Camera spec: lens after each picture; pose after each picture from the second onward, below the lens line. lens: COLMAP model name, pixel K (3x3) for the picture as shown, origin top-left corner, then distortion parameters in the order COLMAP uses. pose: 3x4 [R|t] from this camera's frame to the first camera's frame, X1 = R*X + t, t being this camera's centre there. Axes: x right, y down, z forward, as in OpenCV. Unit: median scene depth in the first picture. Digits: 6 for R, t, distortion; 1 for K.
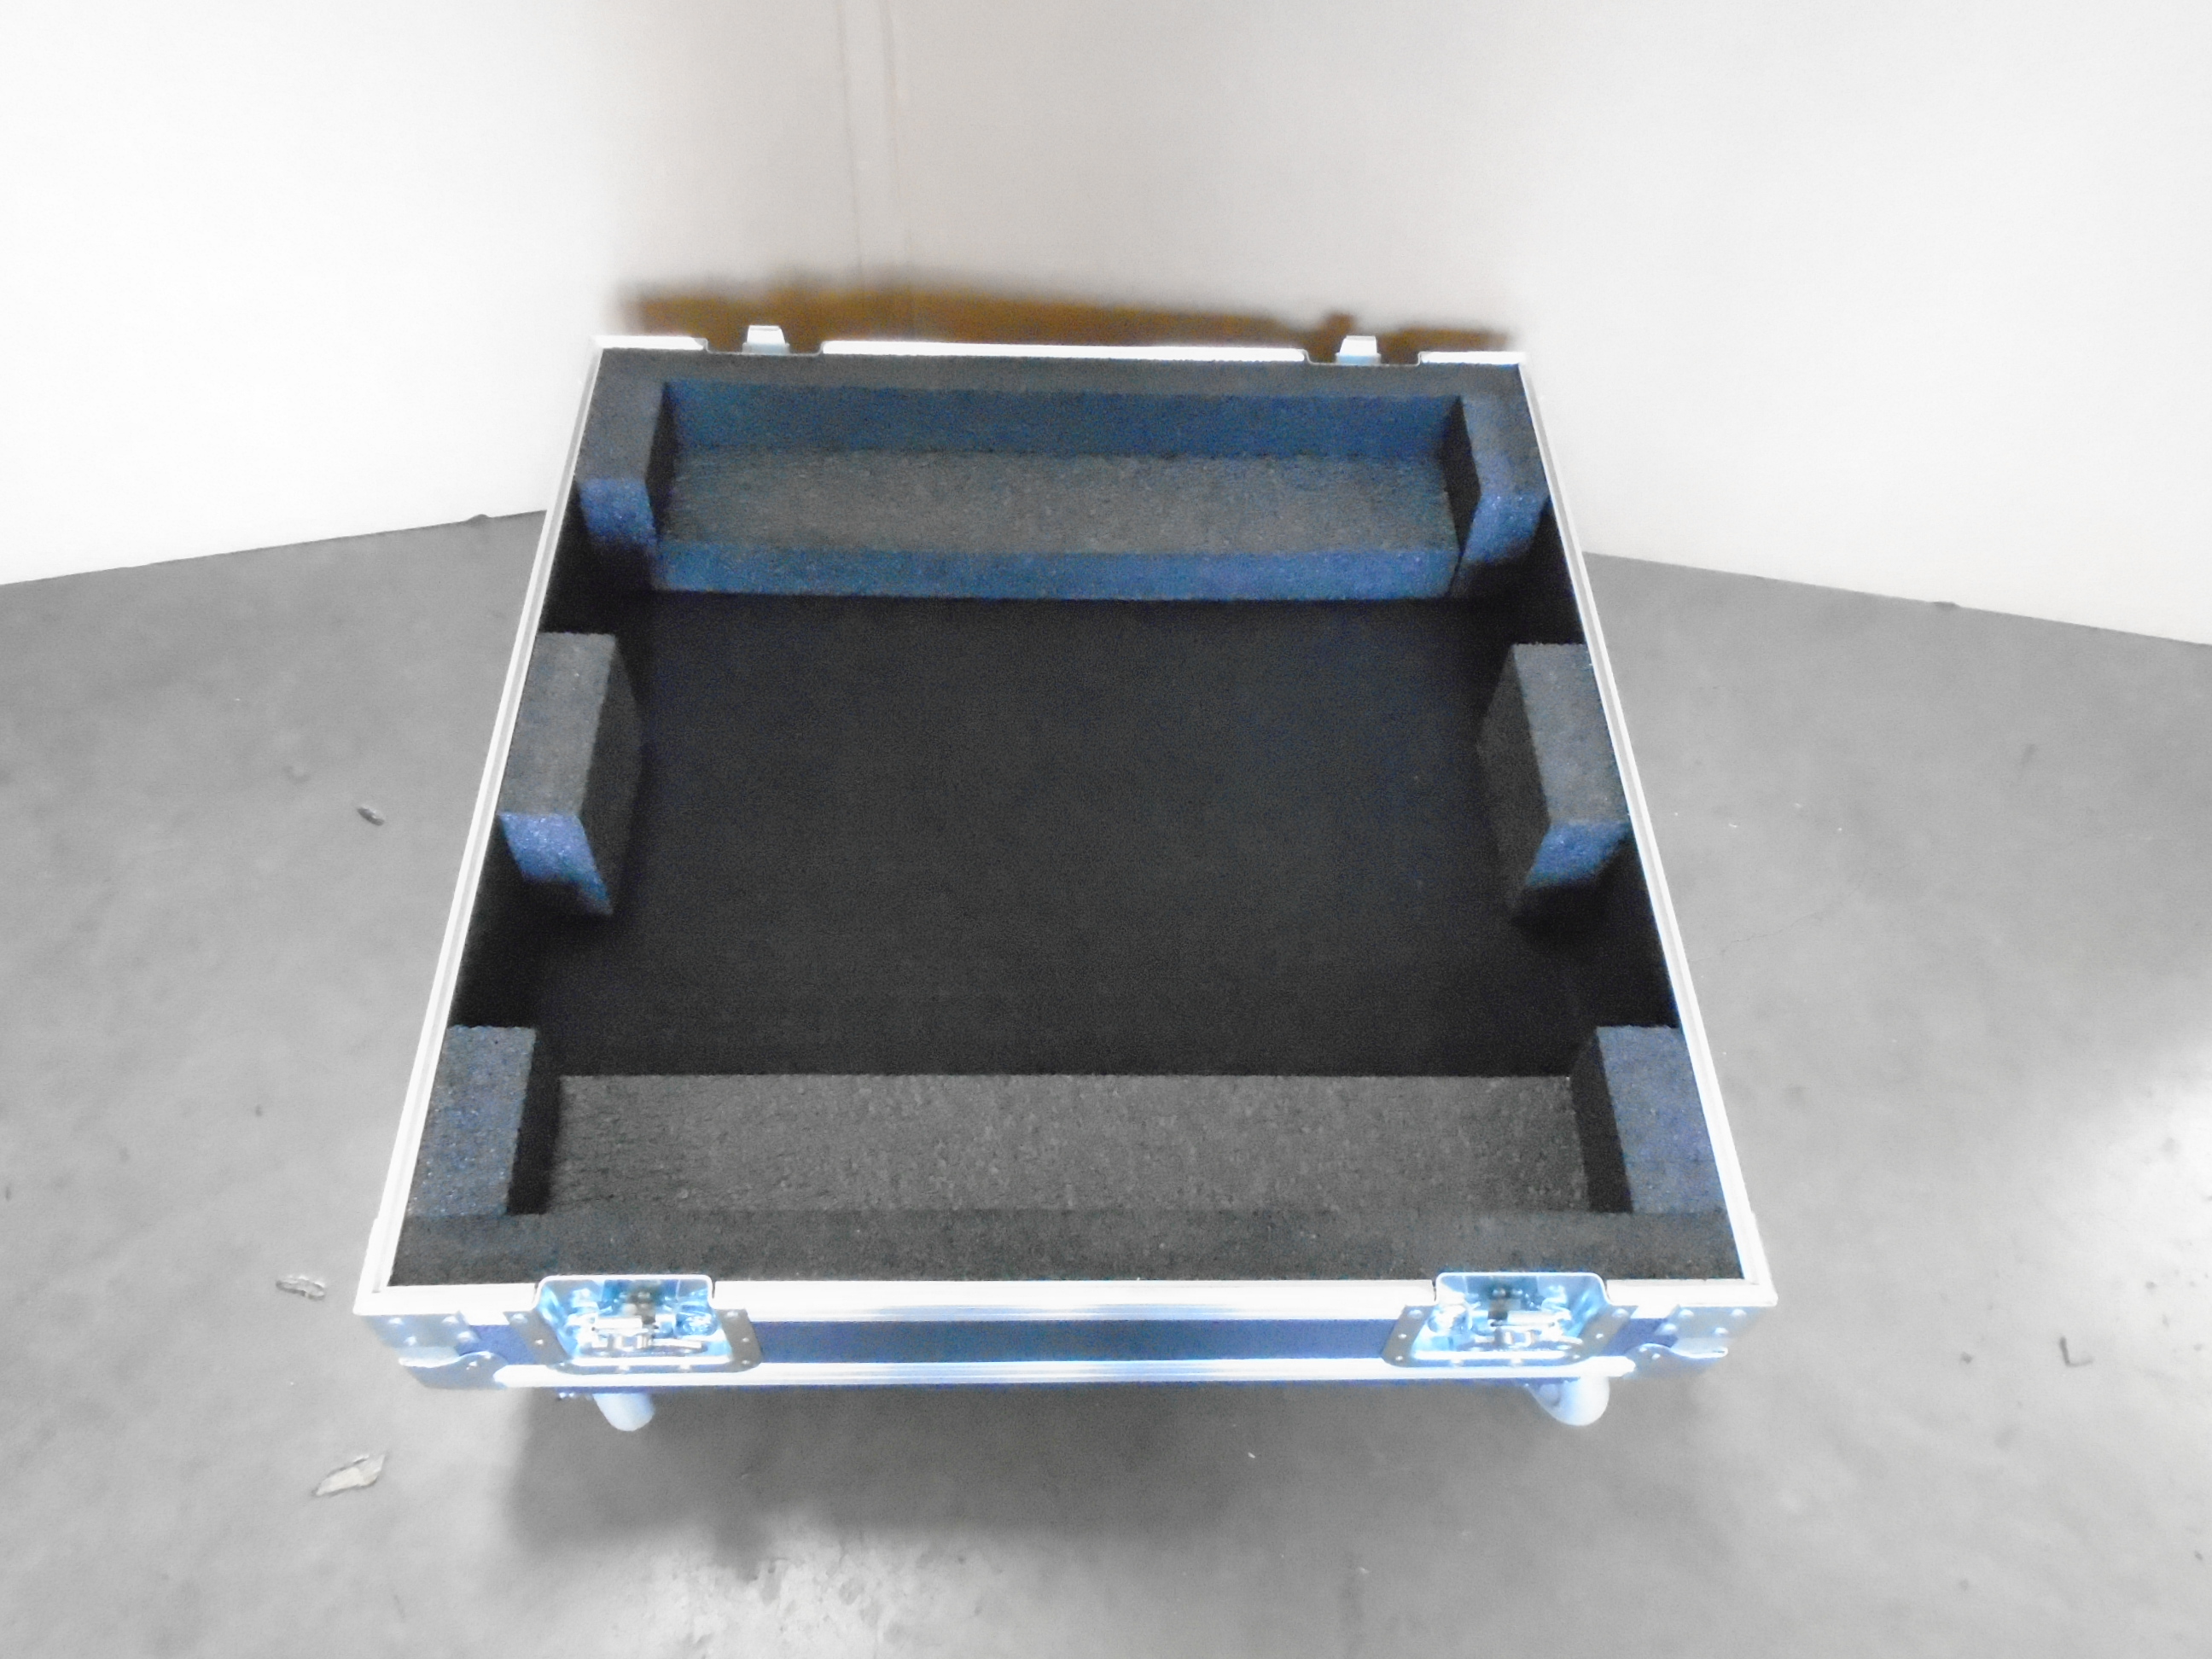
lens RADIAL K [[1719.5, 0, 1106.0], [0, 1719.5, 829.5], [0, 0, 1]] dist [0.003790, 0.007137]
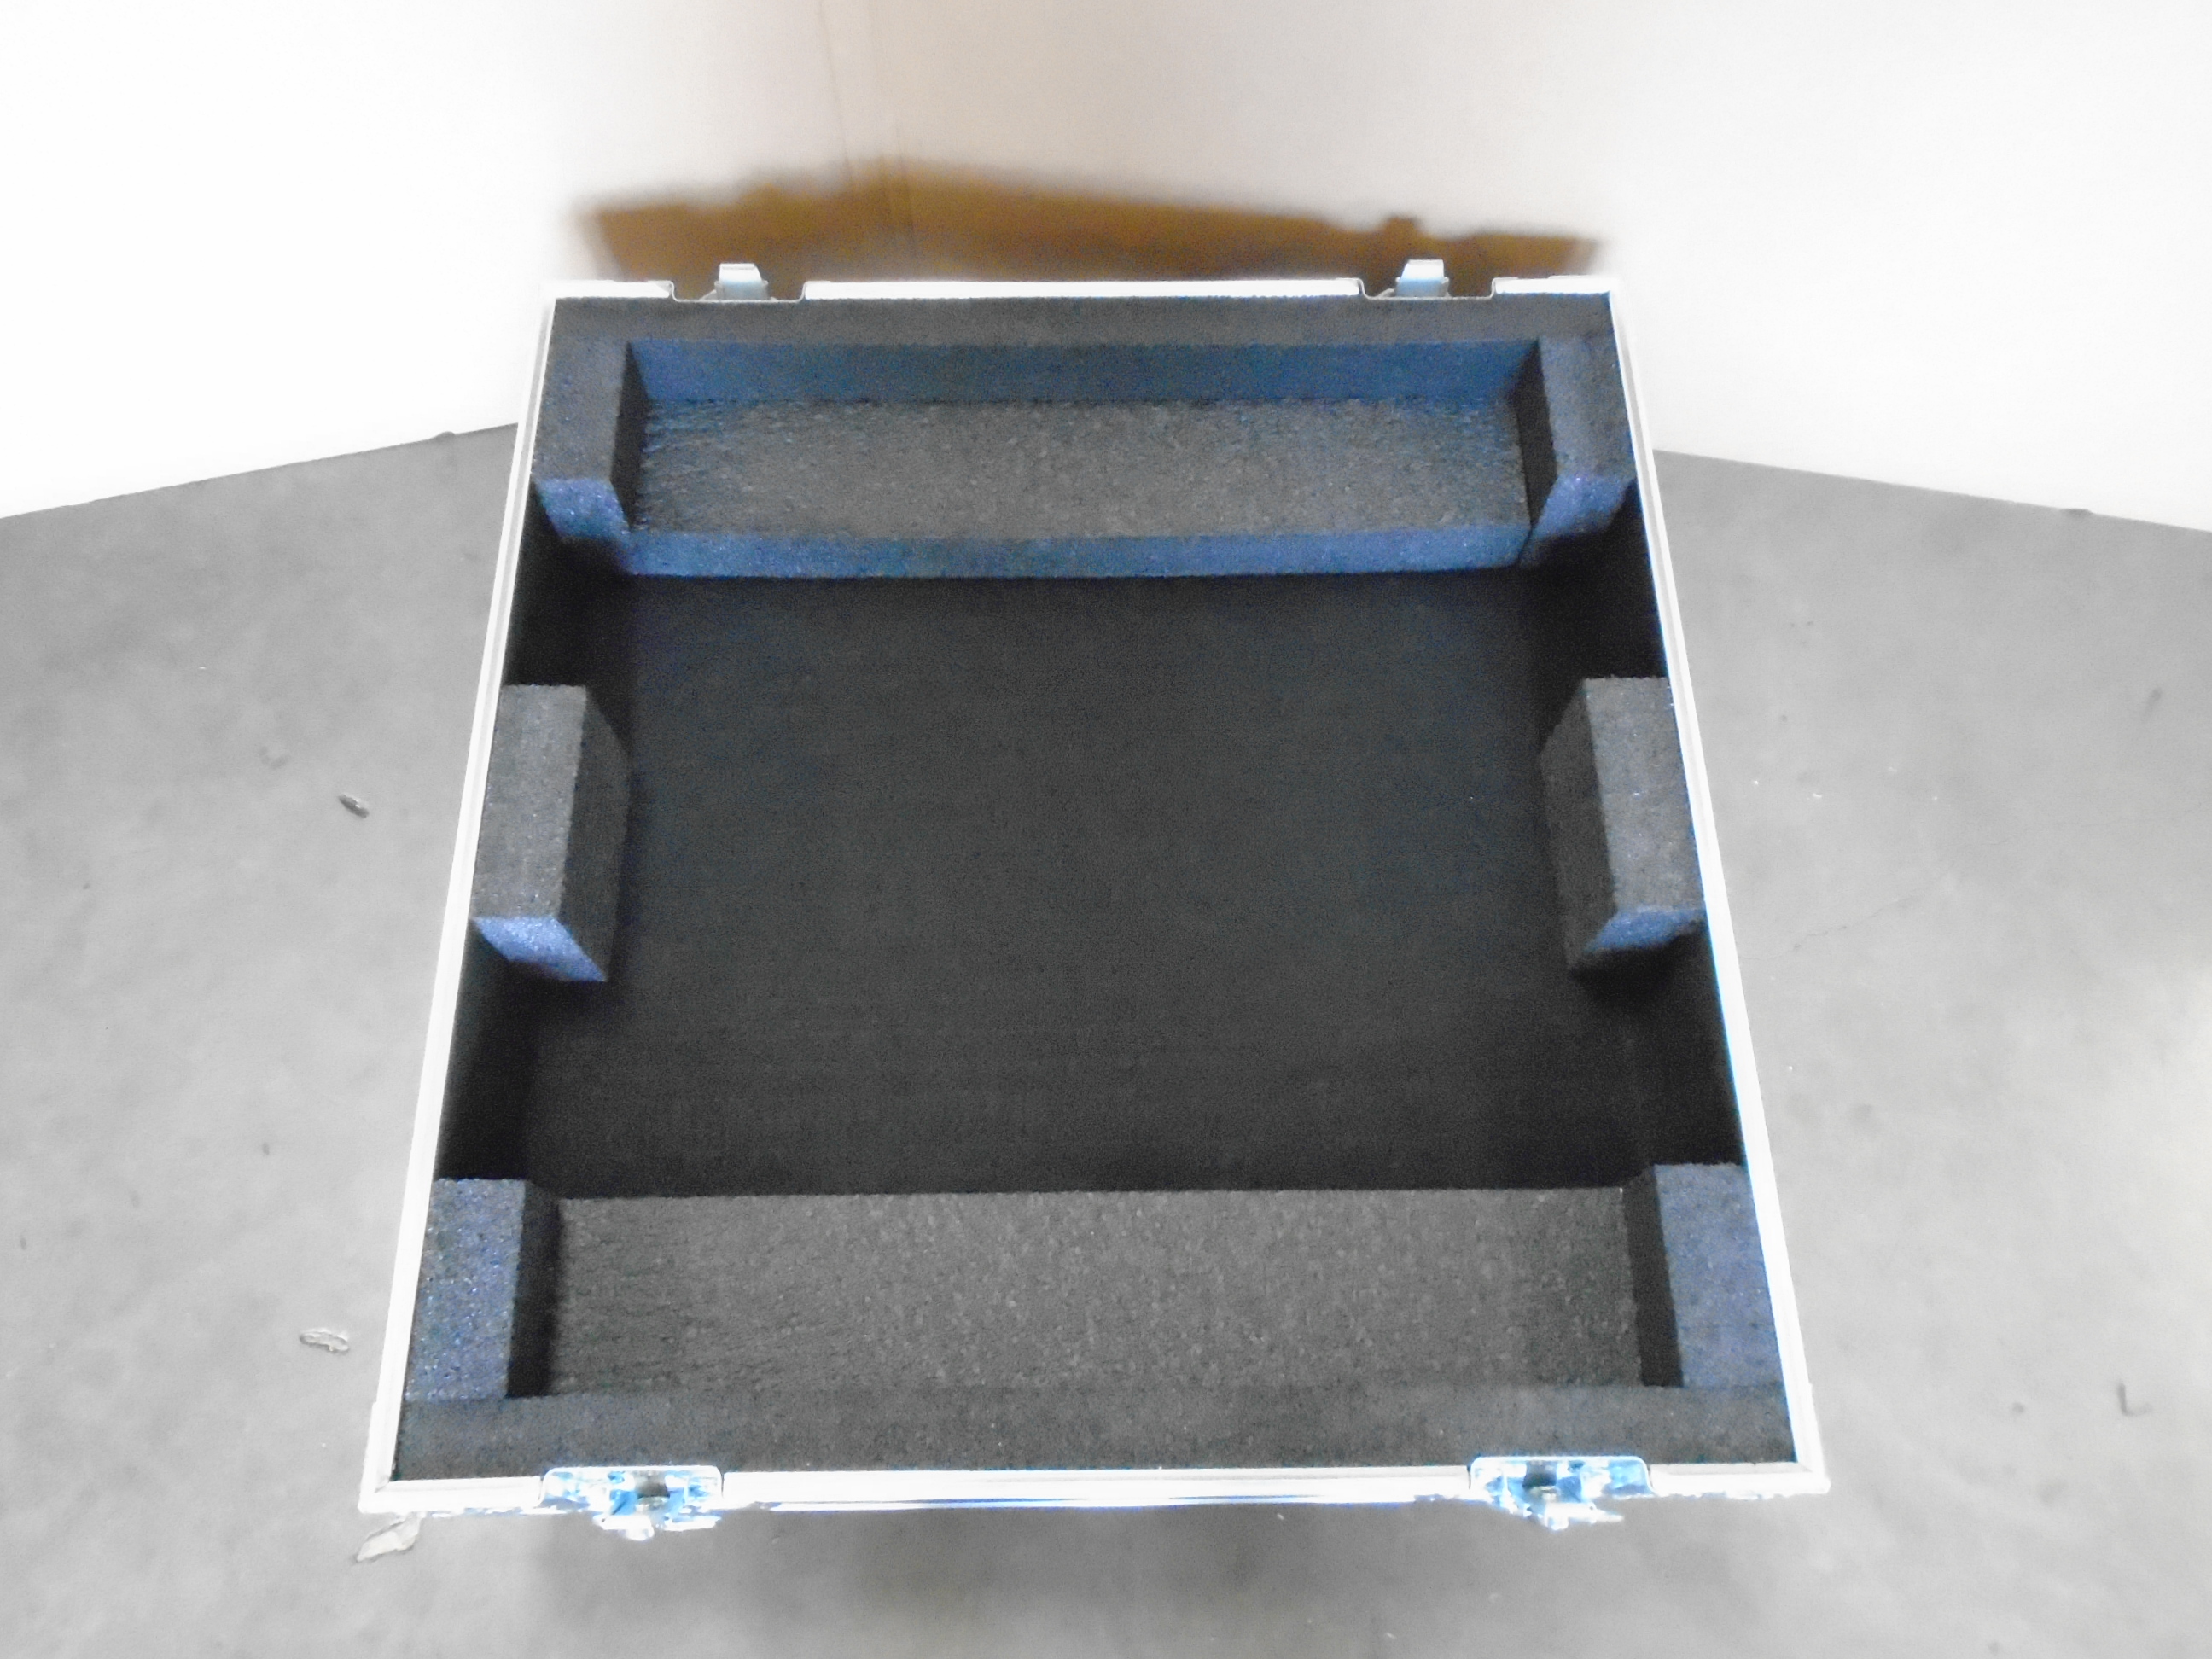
lens RADIAL K [[1719.5, 0, 1106.0], [0, 1719.5, 829.5], [0, 0, 1]] dist [0.003790, 0.007137]
pose [[0.999502, -0.004841, -0.031174, 0.016268], [0.011571, 0.975546, 0.219491, -0.239218], [0.029349, -0.219742, 0.975116, 0.110190]]
